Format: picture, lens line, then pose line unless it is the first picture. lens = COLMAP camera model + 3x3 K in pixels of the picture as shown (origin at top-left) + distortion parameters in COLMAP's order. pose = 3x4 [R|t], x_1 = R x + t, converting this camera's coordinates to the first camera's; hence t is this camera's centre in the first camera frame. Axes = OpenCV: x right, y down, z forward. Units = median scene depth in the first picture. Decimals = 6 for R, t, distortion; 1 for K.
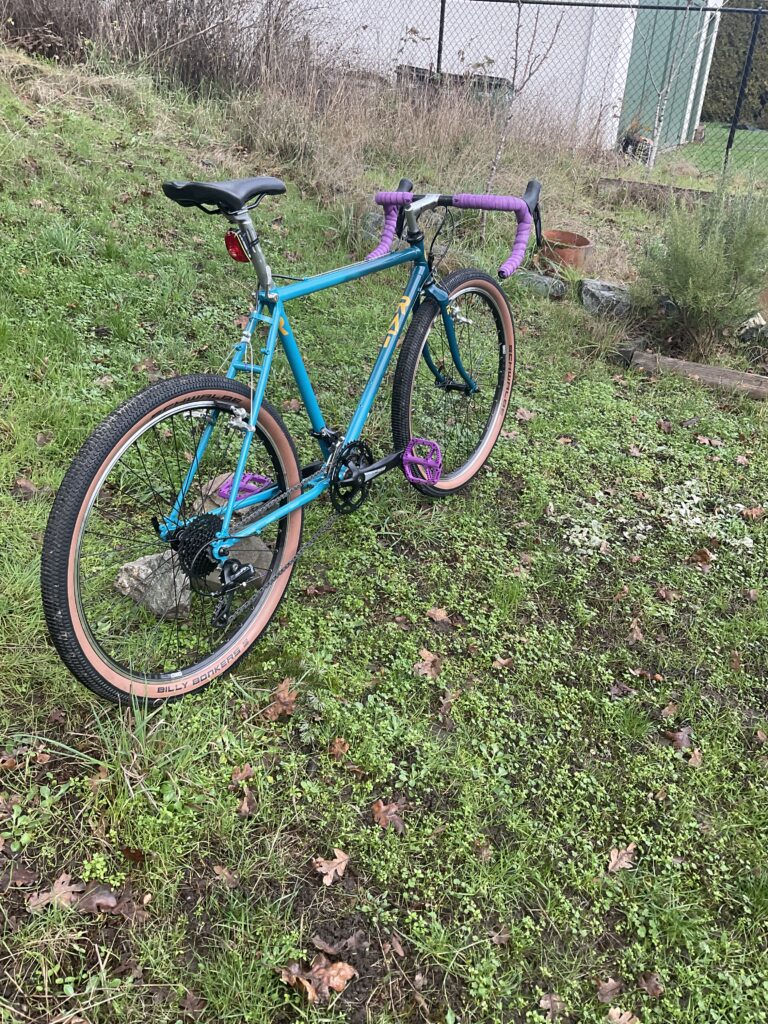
lens RADIAL K [[845.0, 0, 384.0], [0, 845.0, 512.0], [0, 0, 1]] dist [0.082007, -0.164777]
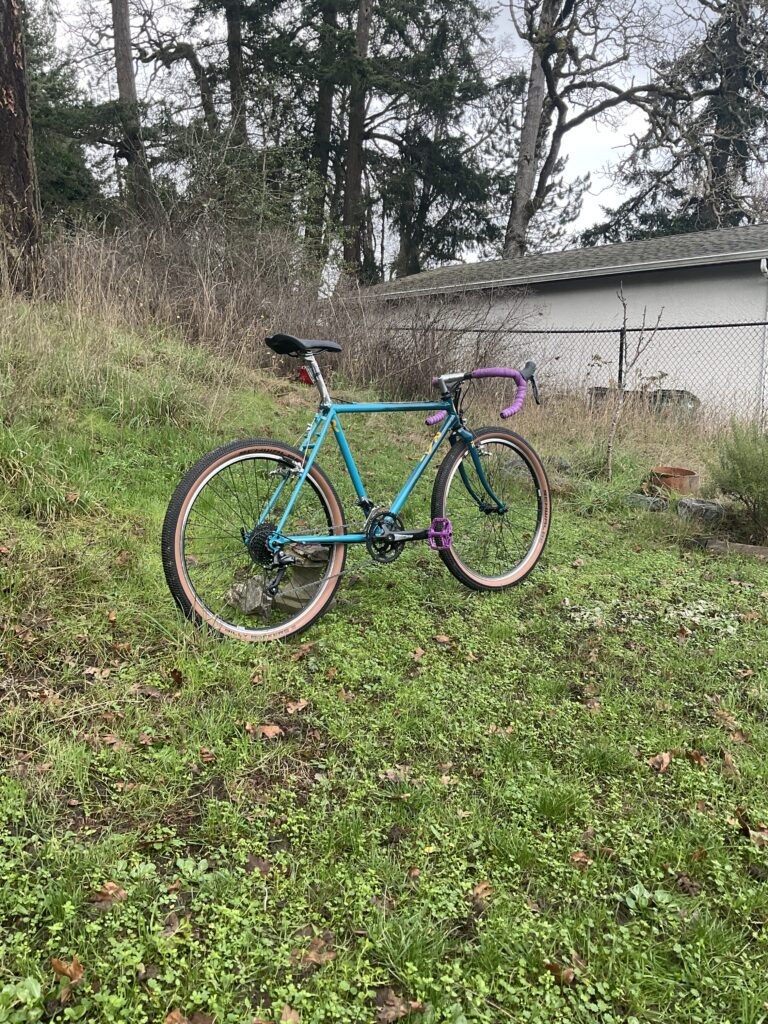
lens RADIAL K [[845.0, 0, 384.0], [0, 845.0, 512.0], [0, 0, 1]] dist [0.082007, -0.164777]
pose [[0.958509, -0.012179, -0.284802, 0.371673], [-0.095116, 0.928165, -0.359809, 0.440081], [0.268726, 0.371969, 0.888496, -0.308926]]
